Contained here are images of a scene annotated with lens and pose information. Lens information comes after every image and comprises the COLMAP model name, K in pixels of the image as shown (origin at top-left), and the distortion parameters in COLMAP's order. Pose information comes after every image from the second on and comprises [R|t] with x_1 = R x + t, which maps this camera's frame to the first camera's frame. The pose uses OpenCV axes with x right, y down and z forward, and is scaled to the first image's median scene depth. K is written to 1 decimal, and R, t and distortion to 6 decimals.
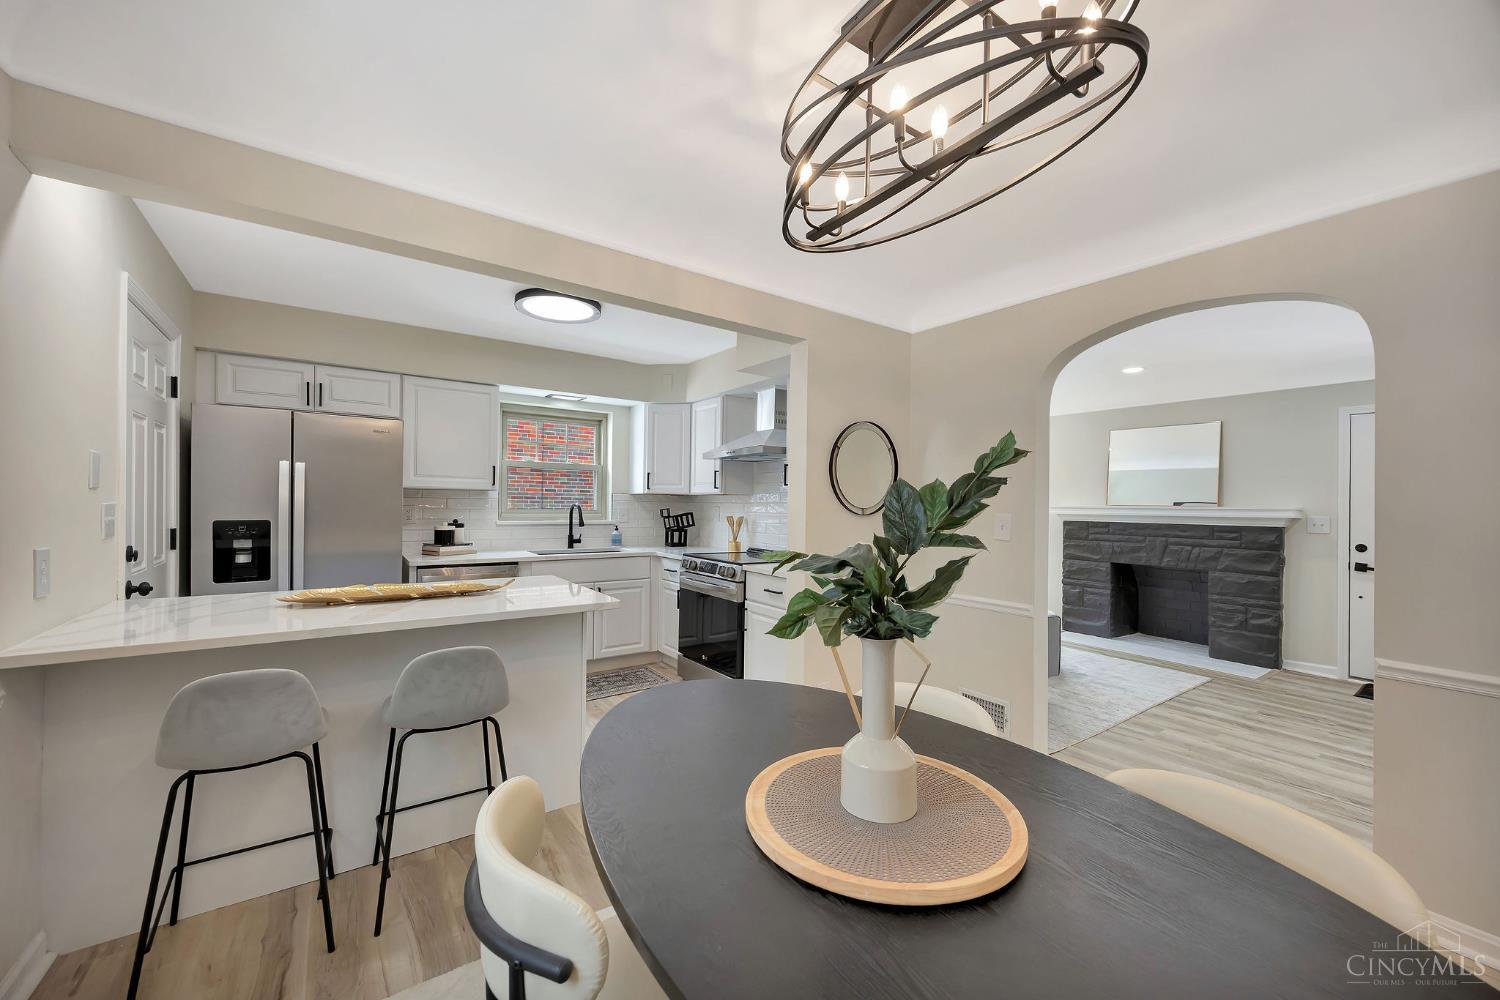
lens RADIAL K [[574.7, 0, 757.7], [0, 574.7, 499.6], [0, 0, 1]] dist [-0.009523, 0.000061]
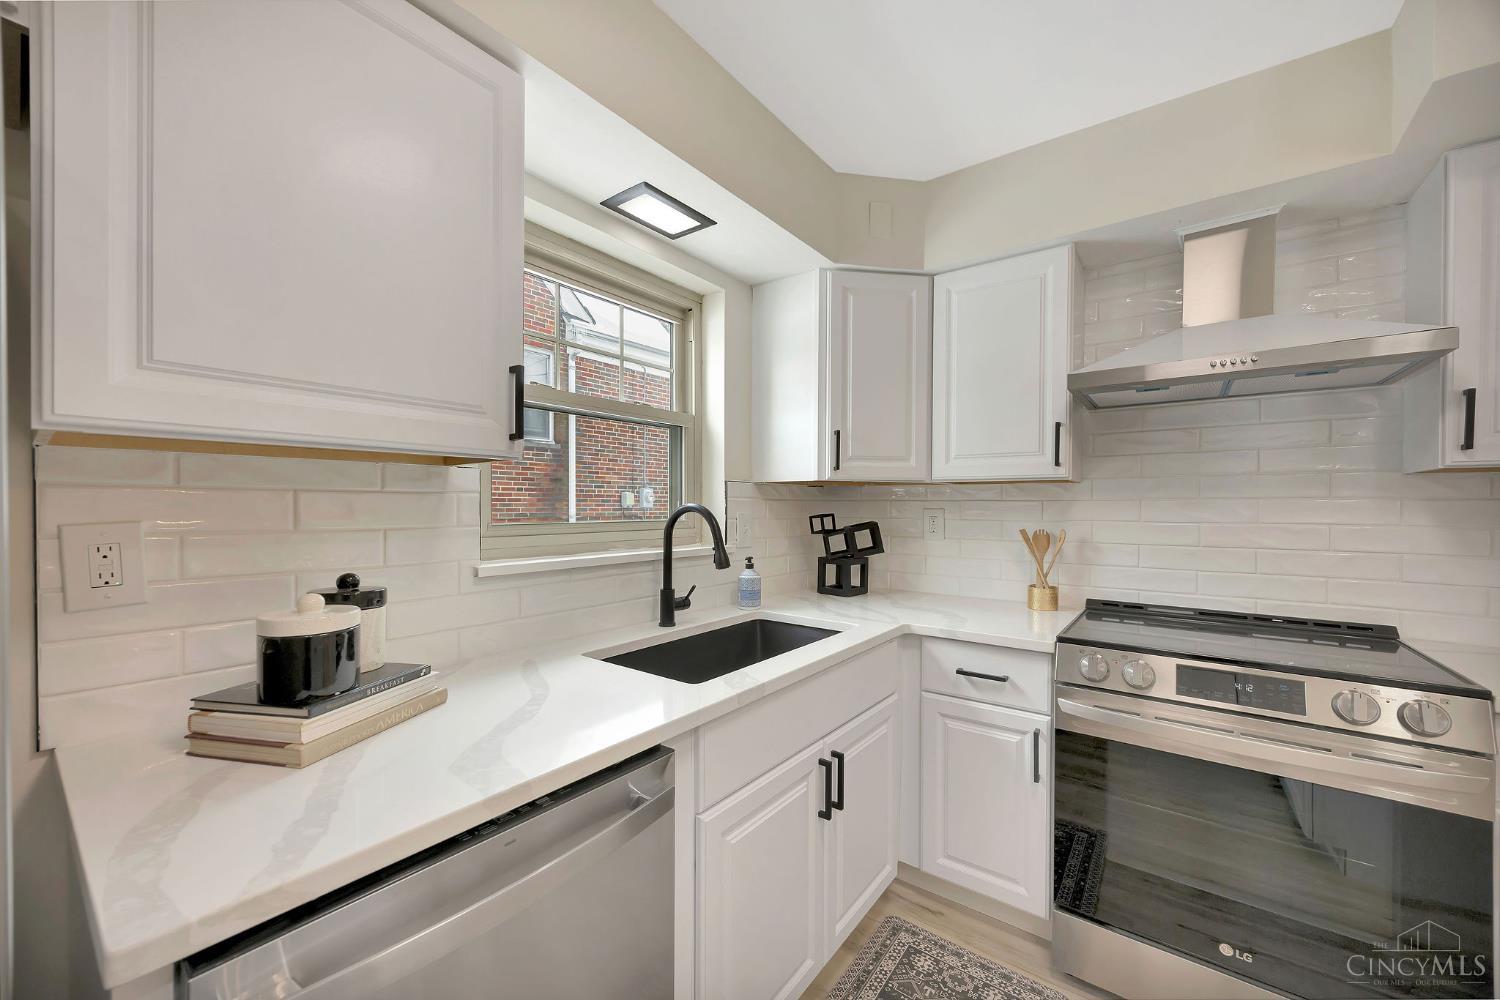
lens RADIAL K [[574.7, 0, 757.7], [0, 574.7, 499.6], [0, 0, 1]] dist [-0.009523, 0.000061]
pose [[0.955778, -0.005921, 0.294029, -0.263548], [0.003366, 0.999952, 0.009195, 0.000160], [-0.294070, -0.007799, 0.955752, 0.435570]]
